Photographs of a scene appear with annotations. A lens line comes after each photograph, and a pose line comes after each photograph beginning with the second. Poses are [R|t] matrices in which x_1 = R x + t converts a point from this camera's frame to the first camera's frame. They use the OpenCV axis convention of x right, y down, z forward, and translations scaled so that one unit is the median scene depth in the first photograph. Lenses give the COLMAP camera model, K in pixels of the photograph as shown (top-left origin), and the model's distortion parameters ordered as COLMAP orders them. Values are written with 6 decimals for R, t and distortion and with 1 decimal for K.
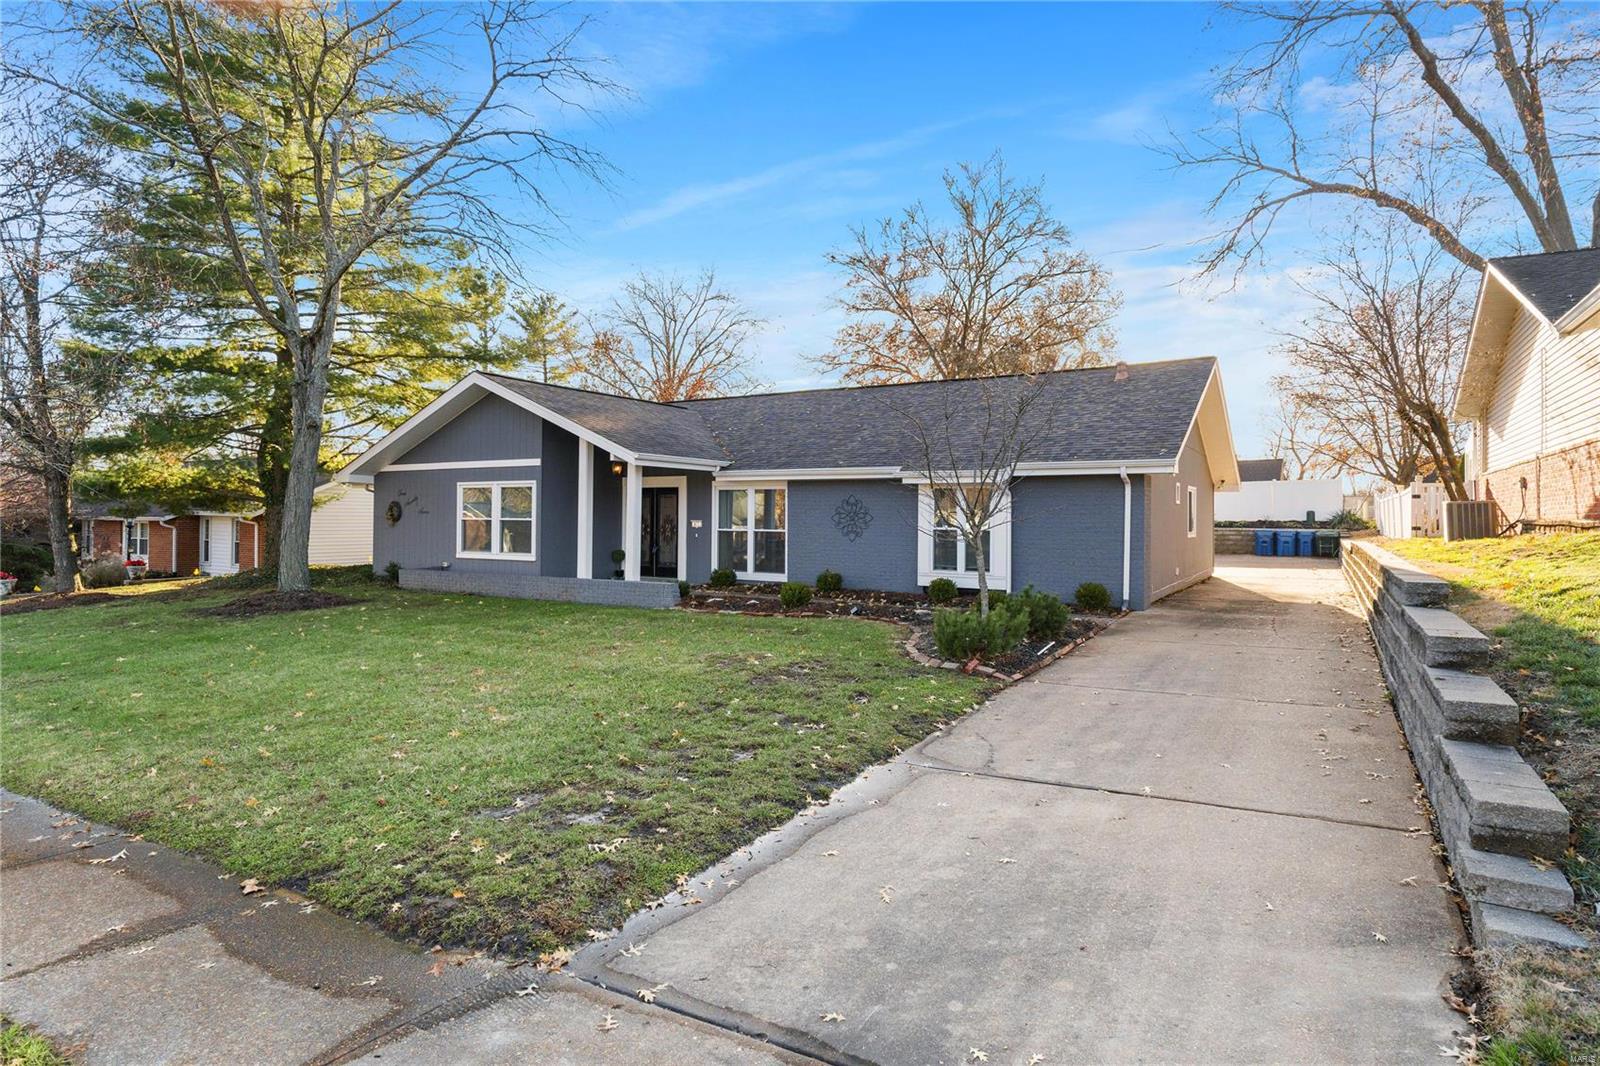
lens RADIAL K [[893.6, 0, 800.0], [0, 893.6, 533.0], [0, 0, 1]] dist [0.001472, 0.000299]
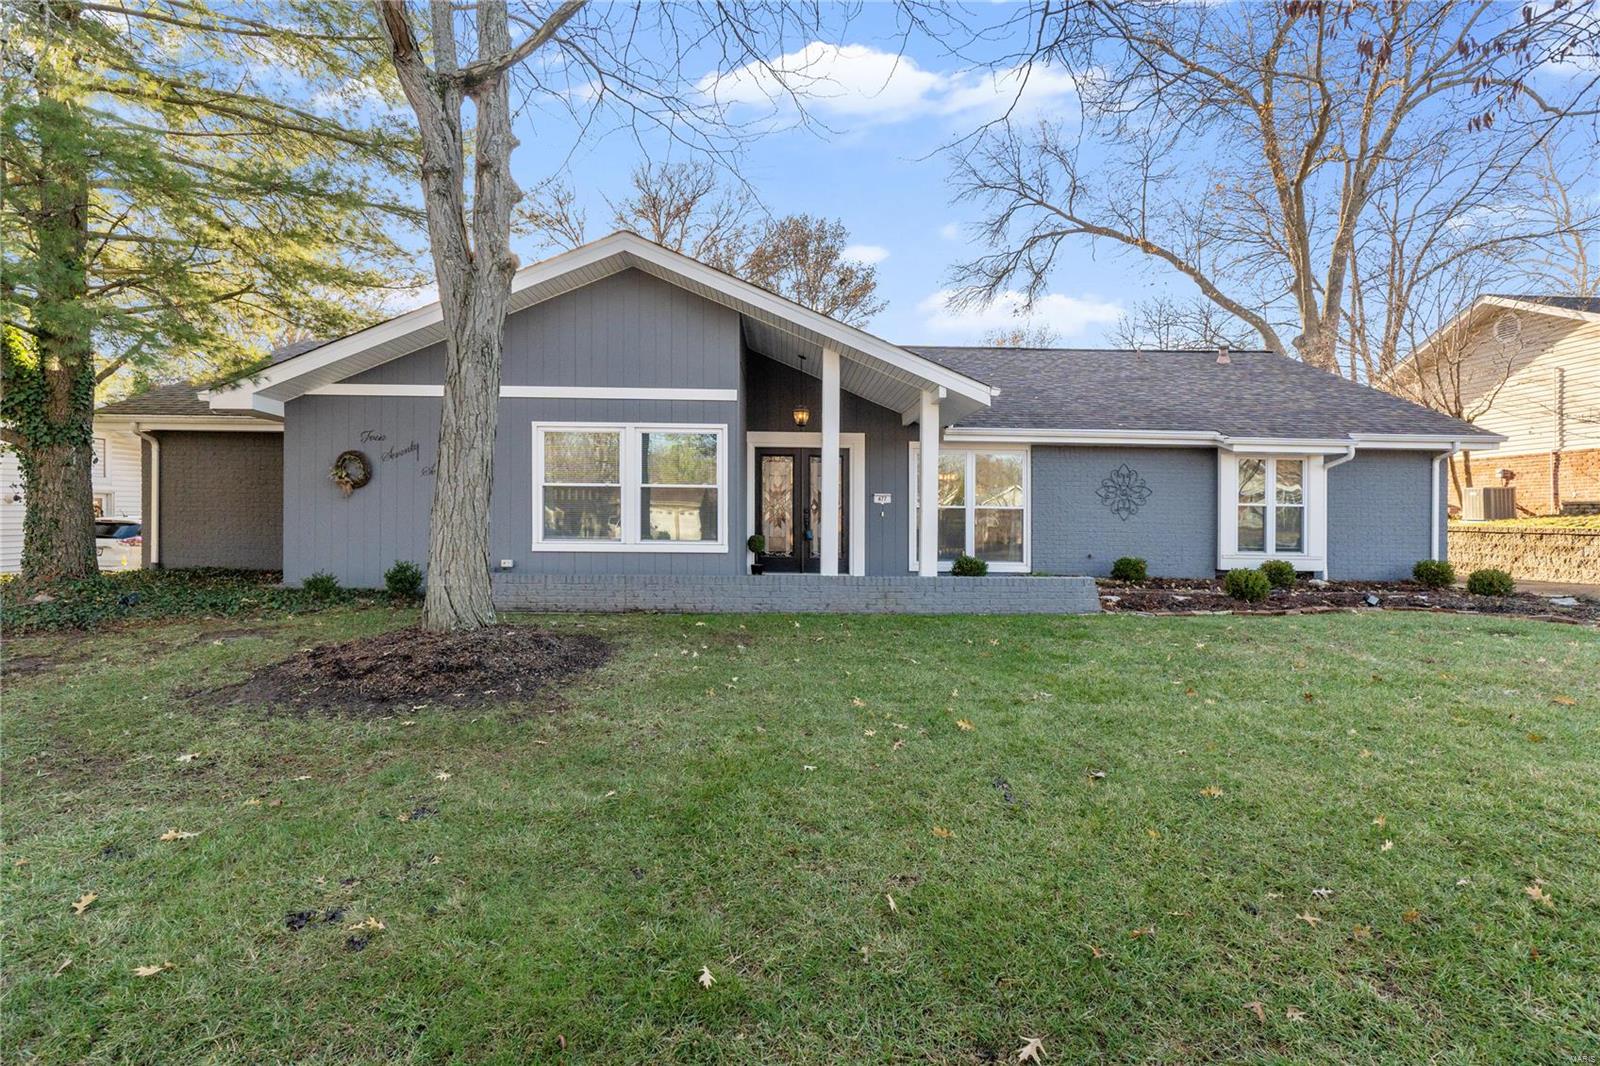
lens RADIAL K [[827.7, 0, 800.0], [0, 827.7, 533.0], [0, 0, 1]] dist [-0.000201, -0.000026]
pose [[0.831929, -0.006951, 0.554839, -0.570577], [0.003794, 0.999969, 0.006839, 0.013525], [-0.554869, -0.003584, 0.831930, 0.483289]]
